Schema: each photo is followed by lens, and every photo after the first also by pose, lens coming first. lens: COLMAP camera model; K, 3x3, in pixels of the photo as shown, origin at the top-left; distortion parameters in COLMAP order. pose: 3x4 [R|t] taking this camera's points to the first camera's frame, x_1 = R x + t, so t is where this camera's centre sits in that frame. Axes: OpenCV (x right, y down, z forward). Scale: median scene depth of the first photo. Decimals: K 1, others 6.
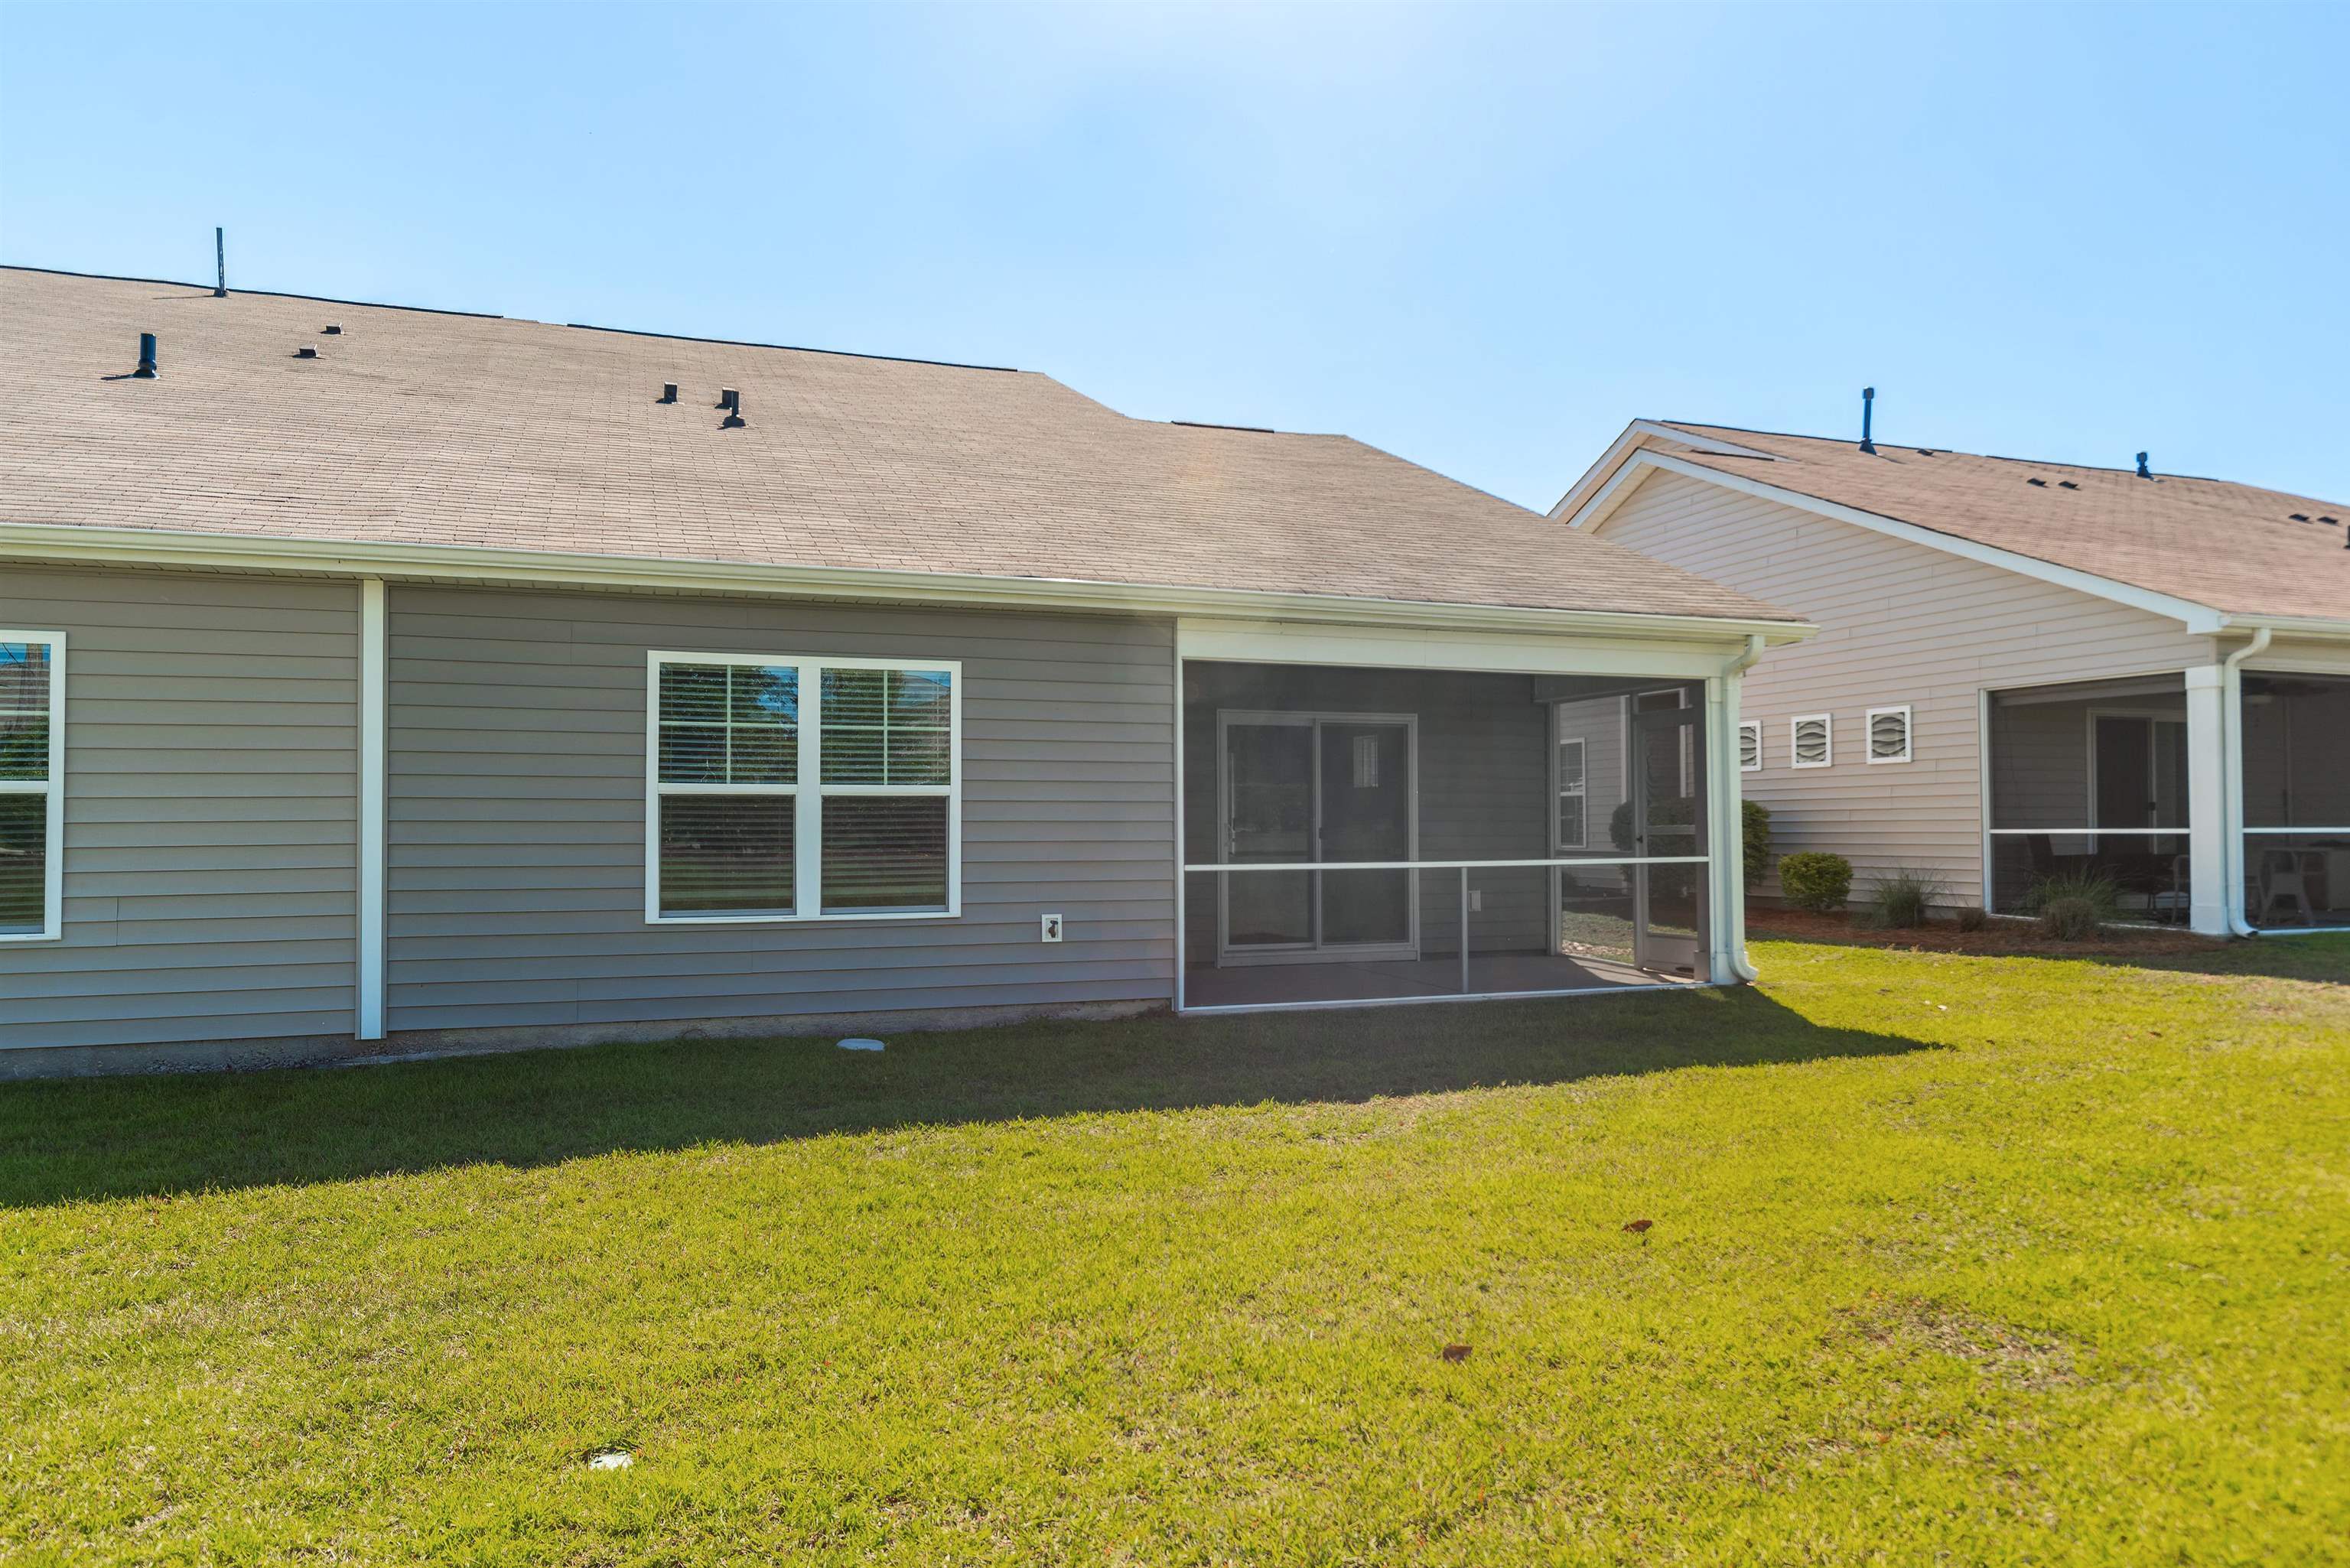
lens RADIAL K [[1555.7, 0, 1178.0], [0, 1555.7, 783.7], [0, 0, 1]] dist [0.002727, 0.002784]
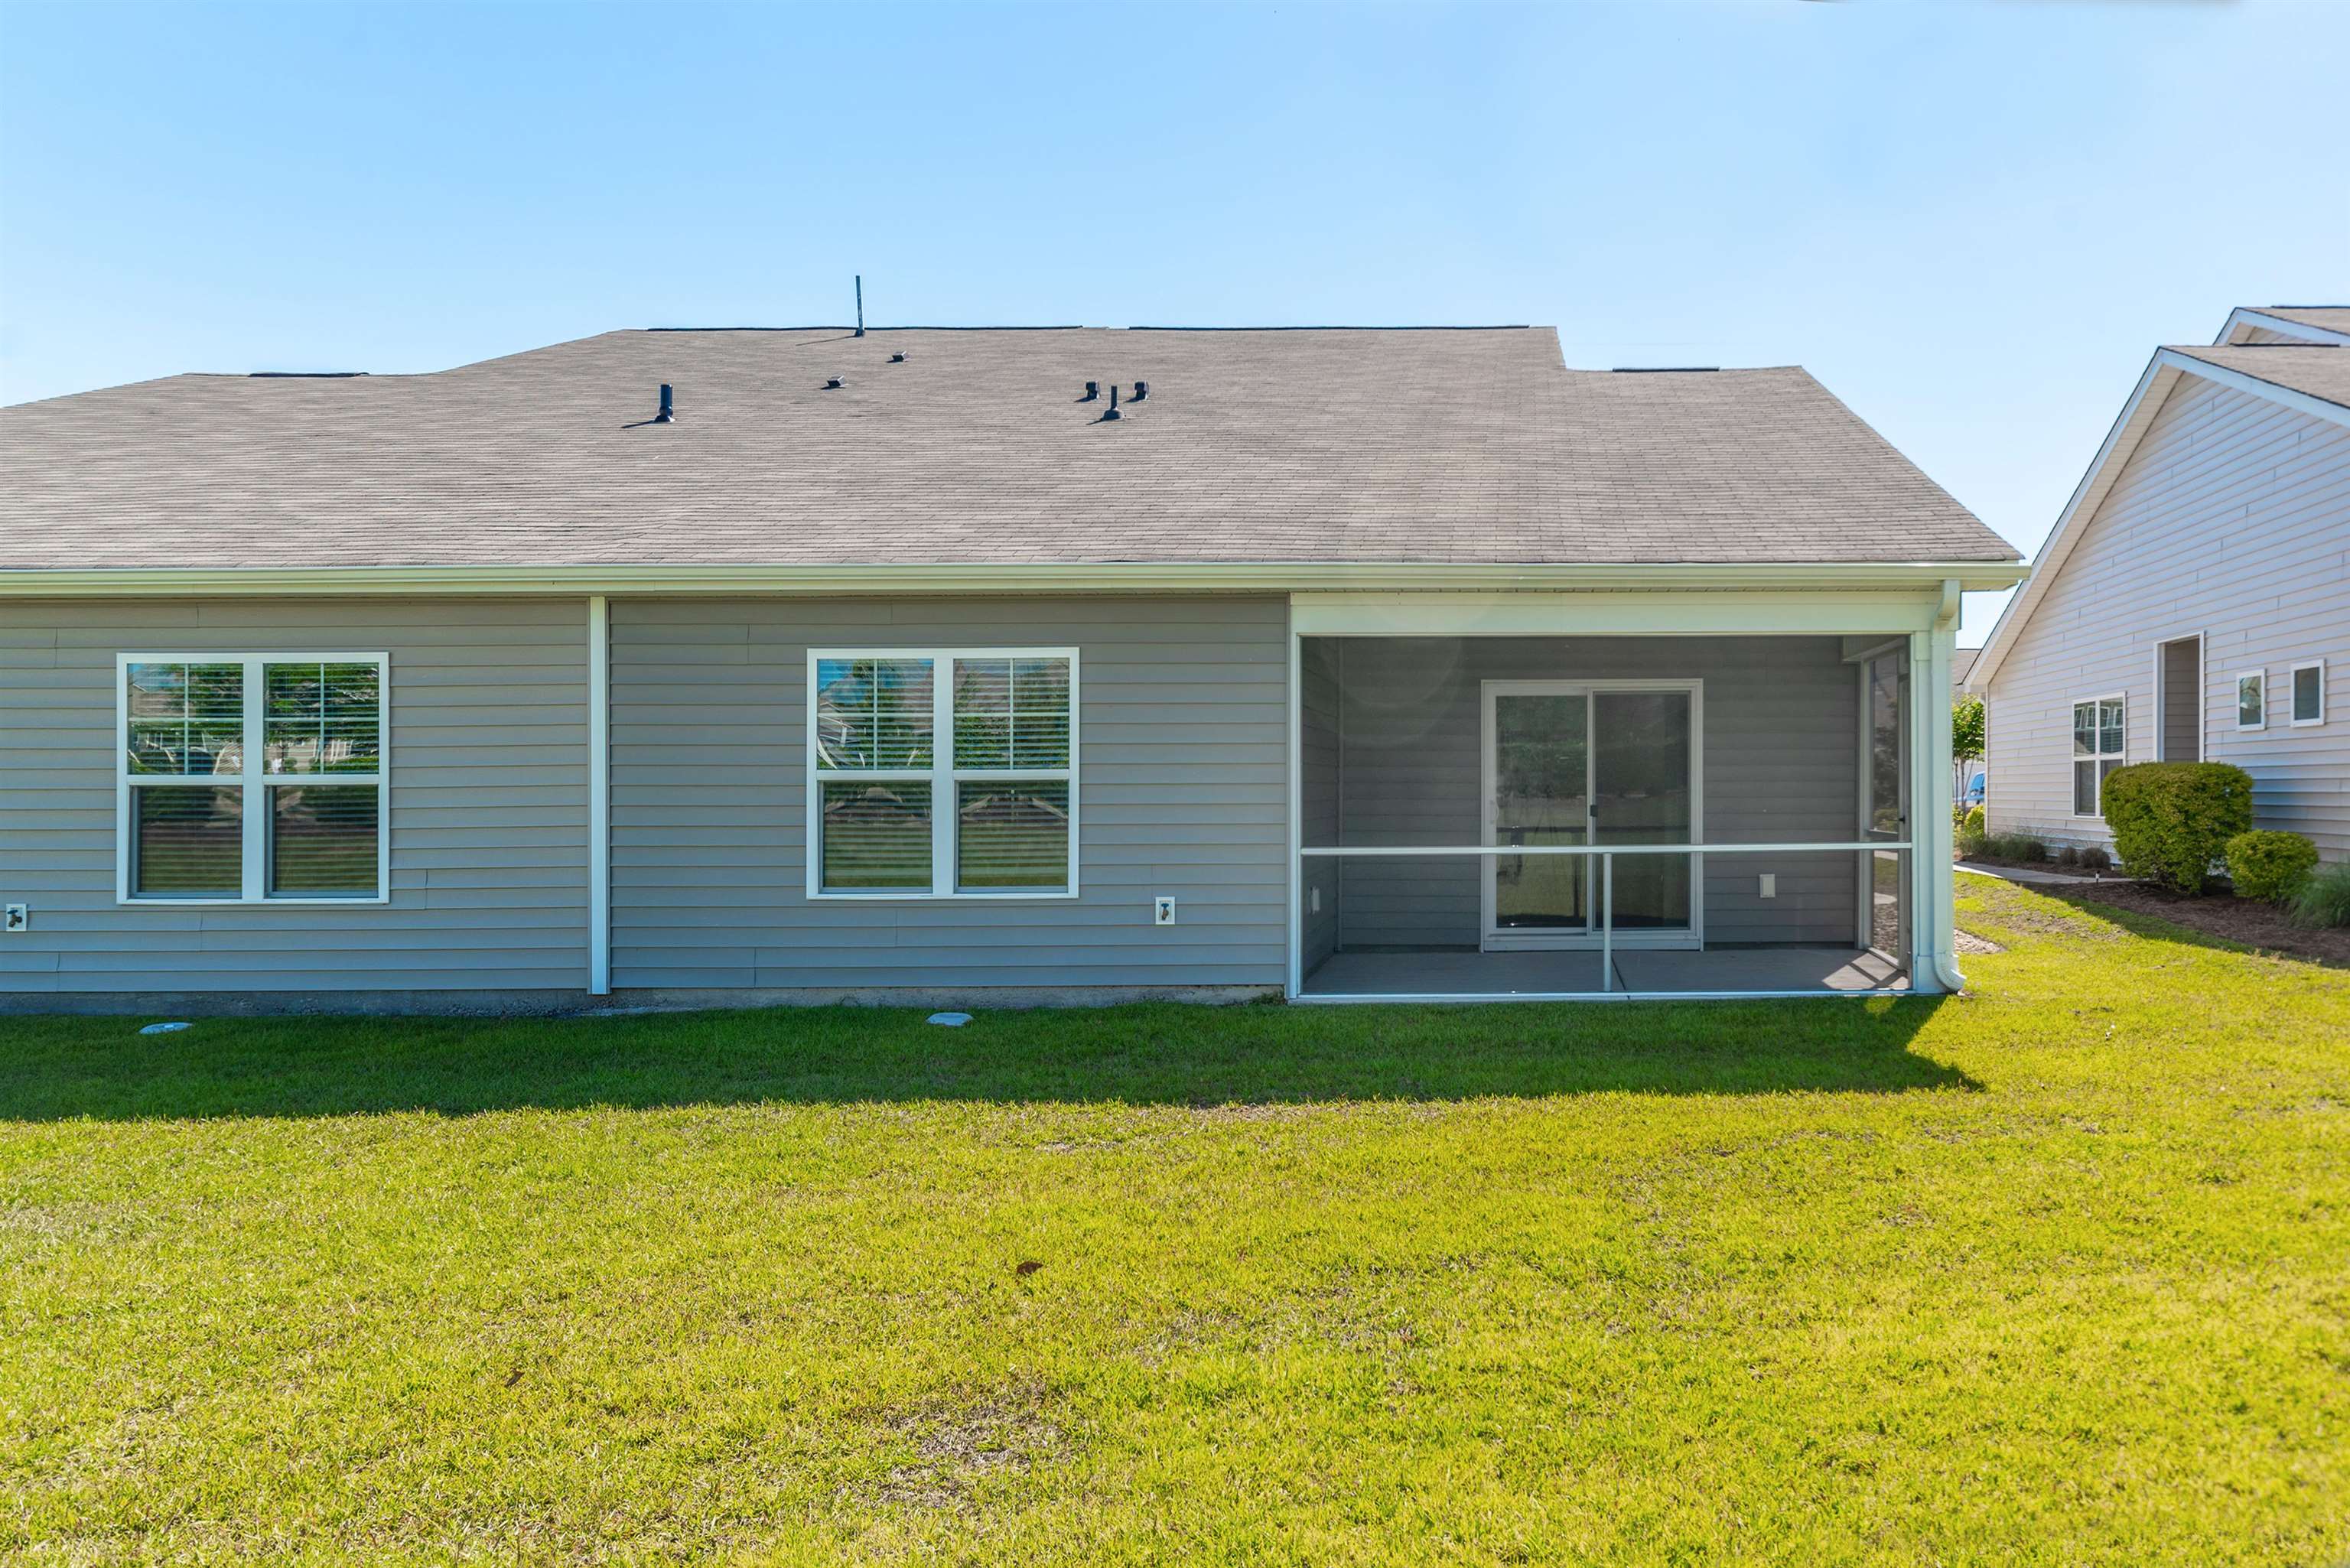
lens RADIAL K [[1555.7, 0, 1177.1], [0, 1555.7, 792.7], [0, 0, 1]] dist [0.002727, 0.002784]
pose [[0.937677, -0.005384, -0.347468, 0.276510], [0.014231, 0.999636, 0.022914, -0.005846], [0.347218, -0.026431, 0.937412, 0.066411]]
